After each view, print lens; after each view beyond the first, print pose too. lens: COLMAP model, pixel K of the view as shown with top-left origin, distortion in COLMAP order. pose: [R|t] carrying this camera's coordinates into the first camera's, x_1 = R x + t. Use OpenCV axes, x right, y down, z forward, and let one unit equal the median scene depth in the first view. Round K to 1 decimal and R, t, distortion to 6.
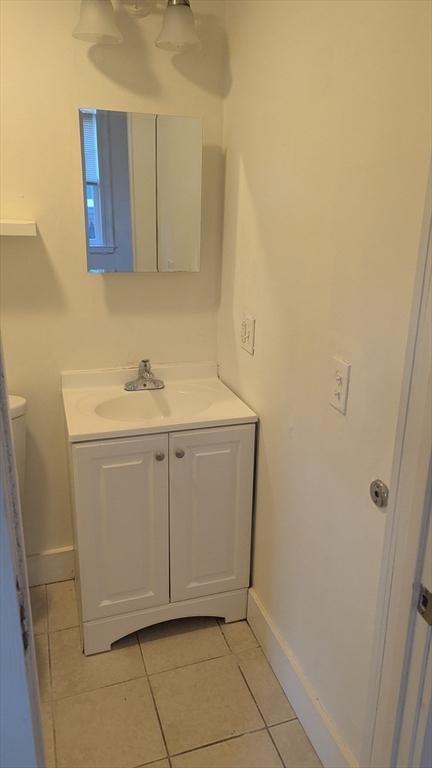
lens RADIAL K [[545.7, 0, 221.9], [0, 545.7, 386.9], [0, 0, 1]] dist [0.067884, -0.064163]
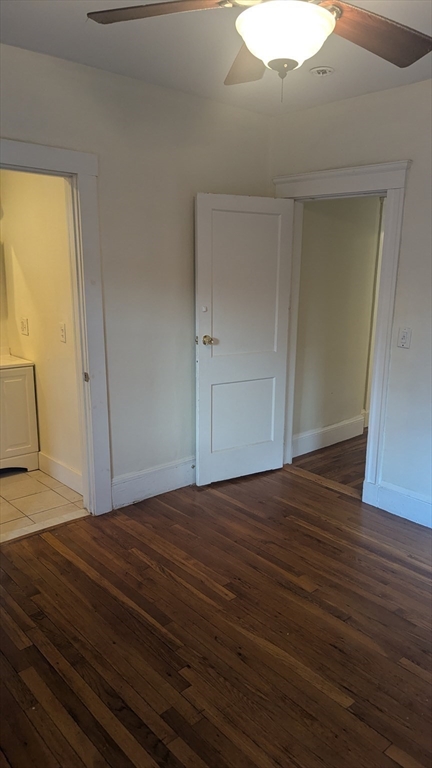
lens RADIAL K [[545.7, 0, 221.9], [0, 545.7, 386.9], [0, 0, 1]] dist [0.067884, -0.064163]
pose [[0.920696, -0.096558, 0.378148, -0.080325], [0.134441, 0.988077, -0.075032, 0.414395], [-0.366394, 0.119920, 0.922700, -1.271201]]
